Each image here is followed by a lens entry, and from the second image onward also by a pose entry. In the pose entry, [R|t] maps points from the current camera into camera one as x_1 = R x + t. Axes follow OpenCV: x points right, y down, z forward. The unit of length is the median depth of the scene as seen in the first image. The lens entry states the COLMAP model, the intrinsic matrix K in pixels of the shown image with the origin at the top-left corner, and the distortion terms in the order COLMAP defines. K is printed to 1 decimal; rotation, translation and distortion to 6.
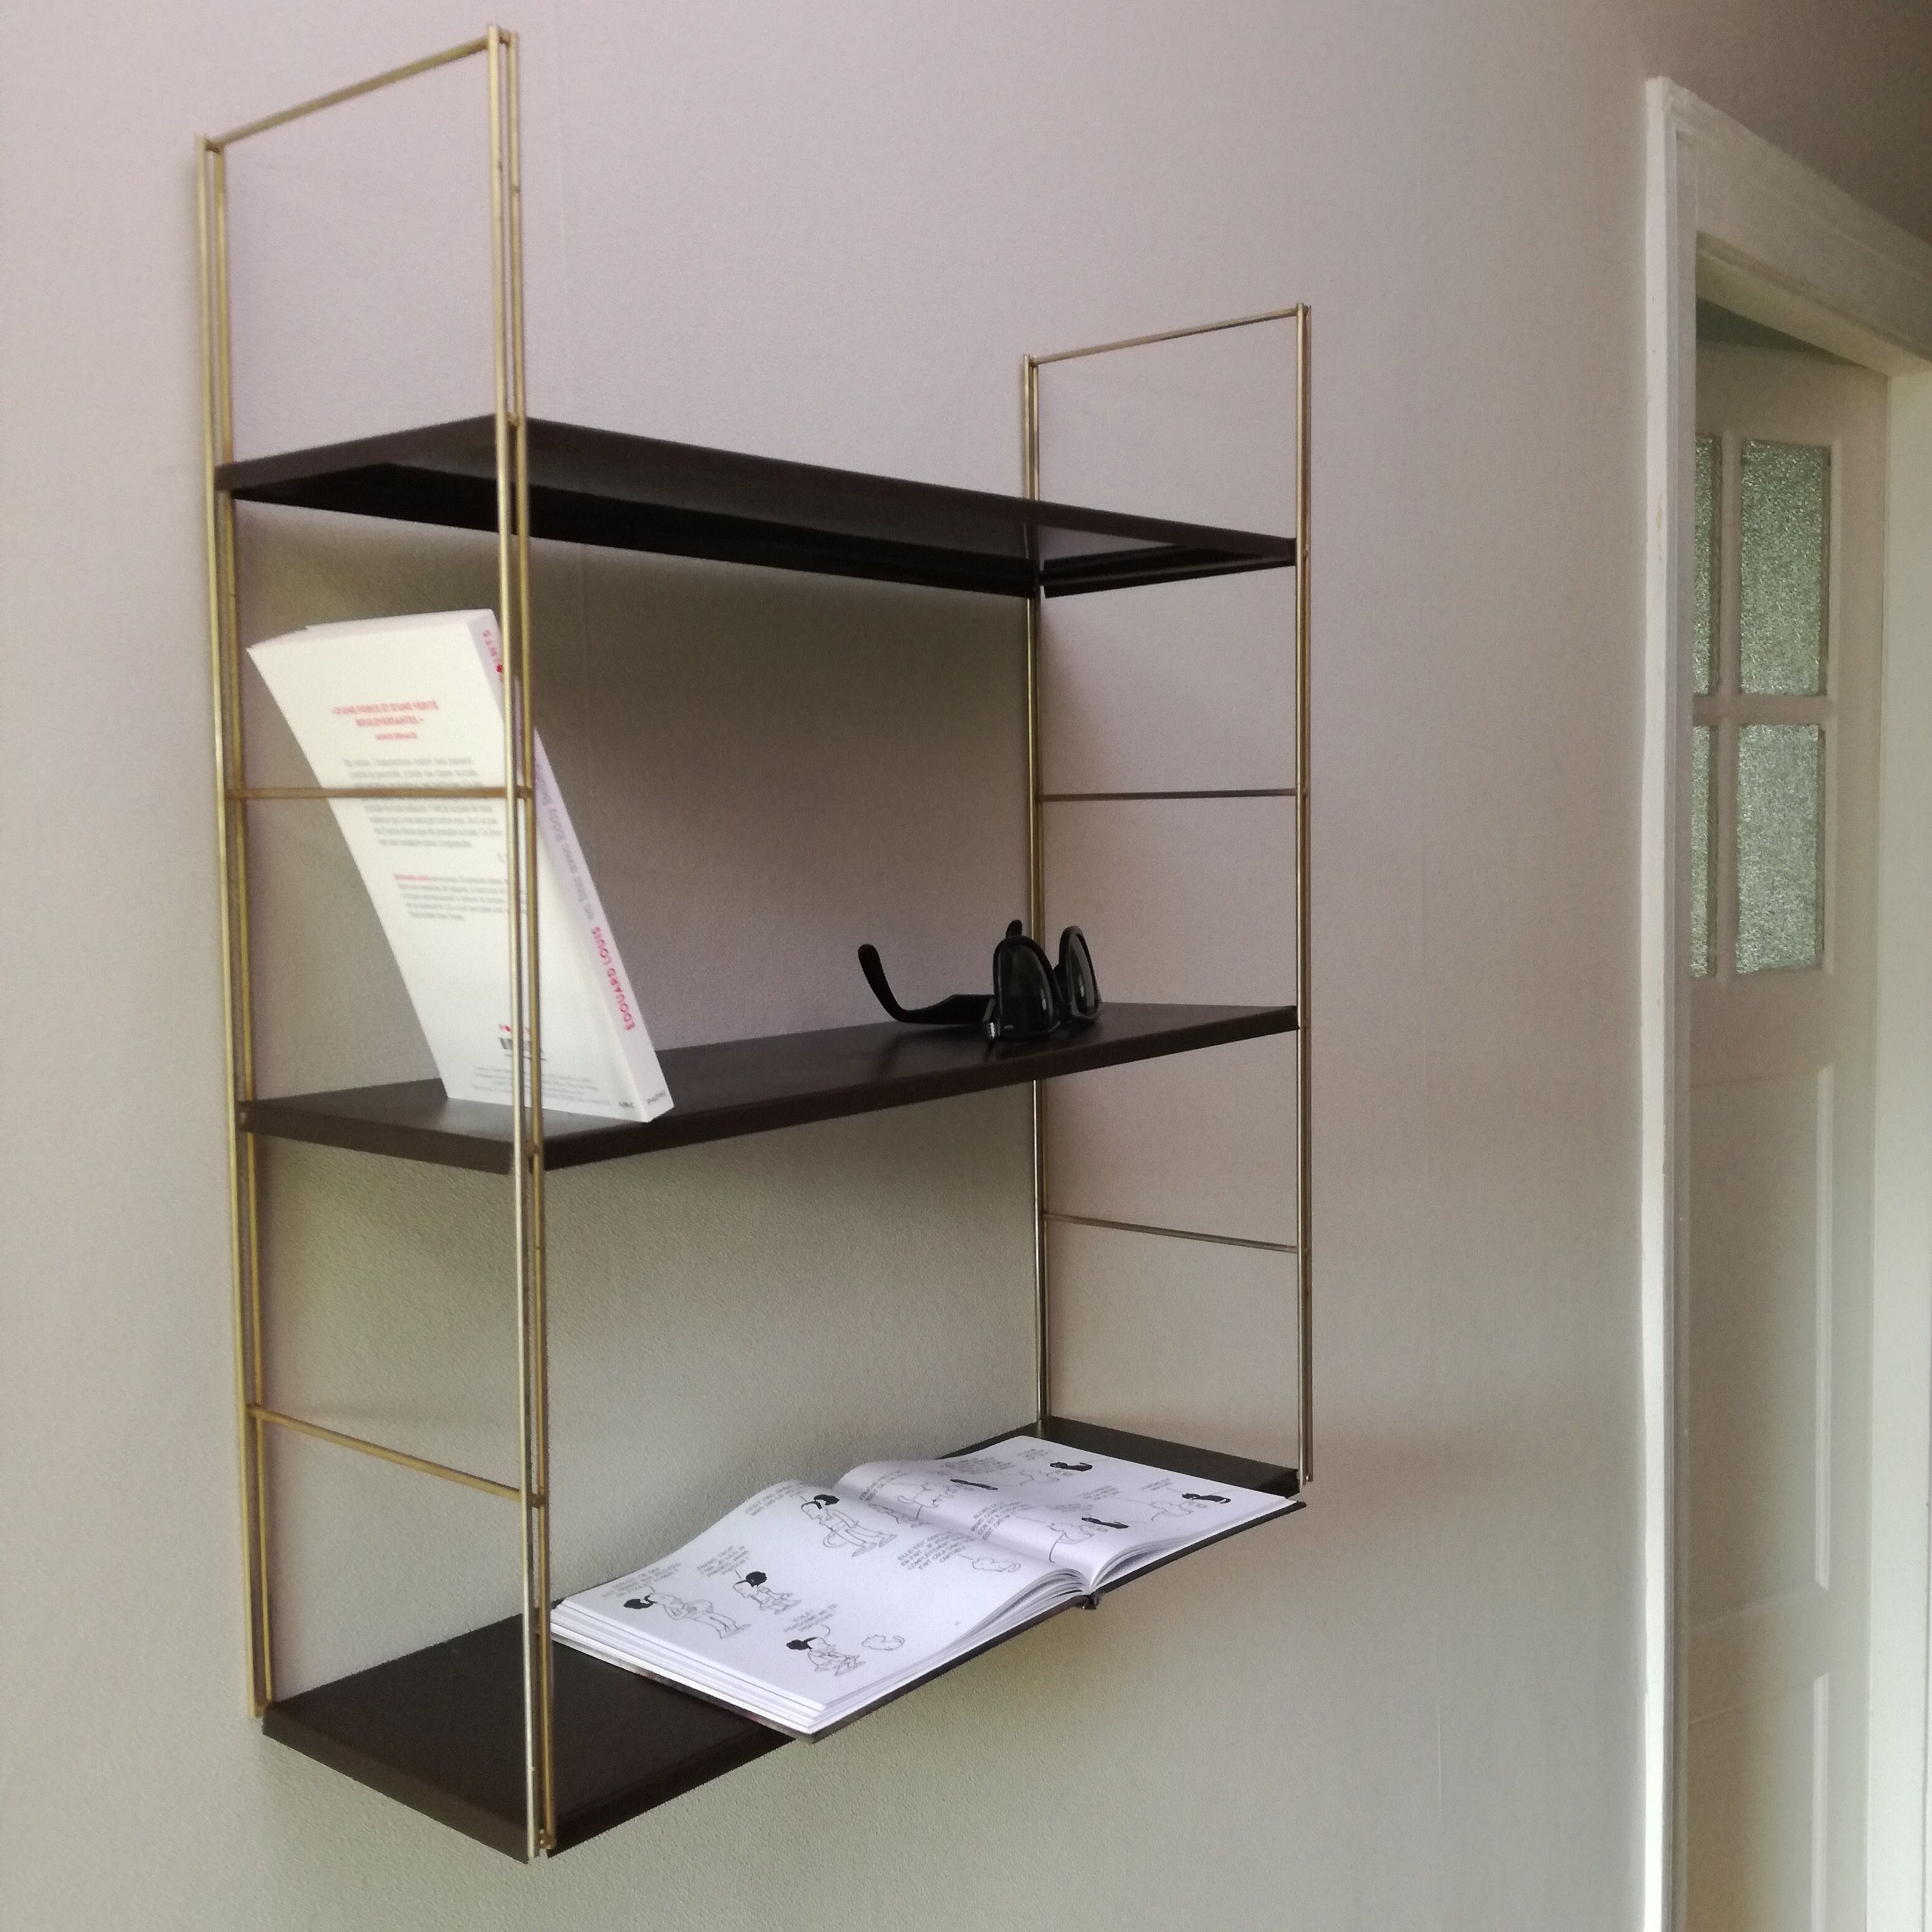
lens RADIAL K [[2096.5, 0, 962.0], [0, 2096.5, 963.7], [0, 0, 1]] dist [0.006413, 0.000000]
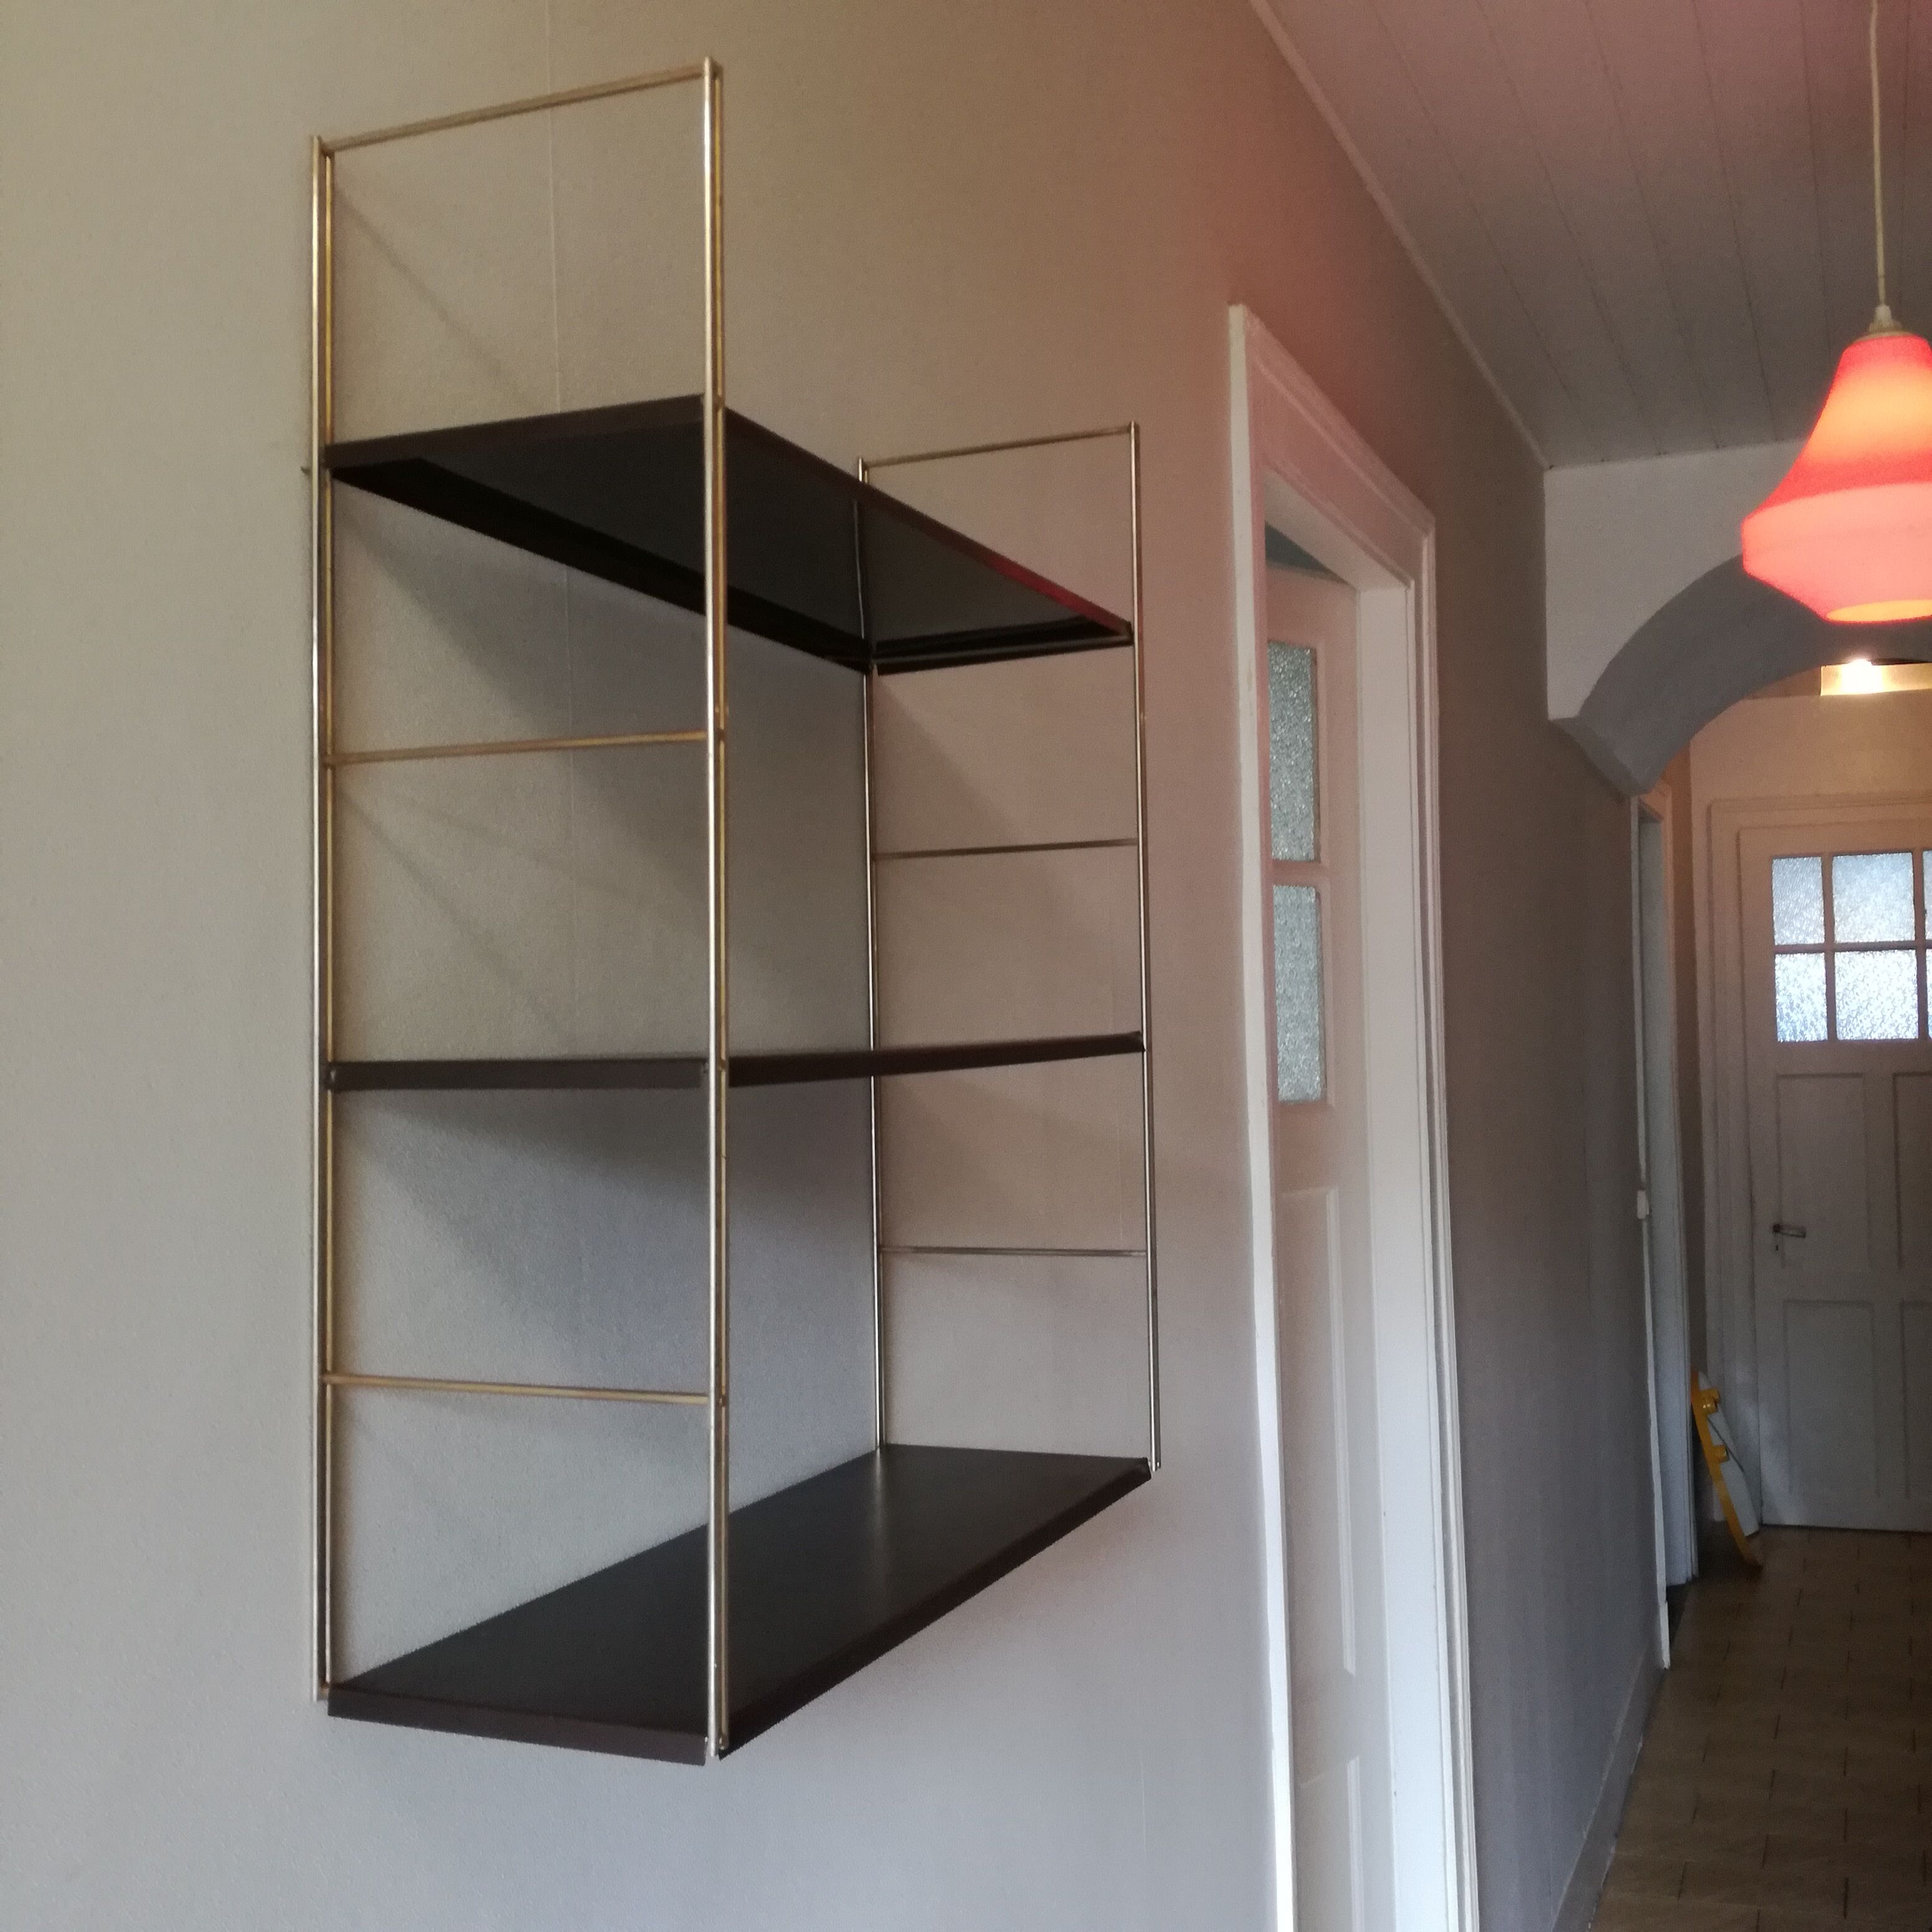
lens RADIAL K [[2096.5, 0, 981.1], [0, 2096.5, 960.6], [0, 0, 1]] dist [0.006413, 0.000000]
pose [[0.954081, 0.005300, 0.299502, -0.257548], [0.027529, 0.994061, -0.105287, 0.098322], [-0.298282, 0.108697, 0.948268, -0.039584]]
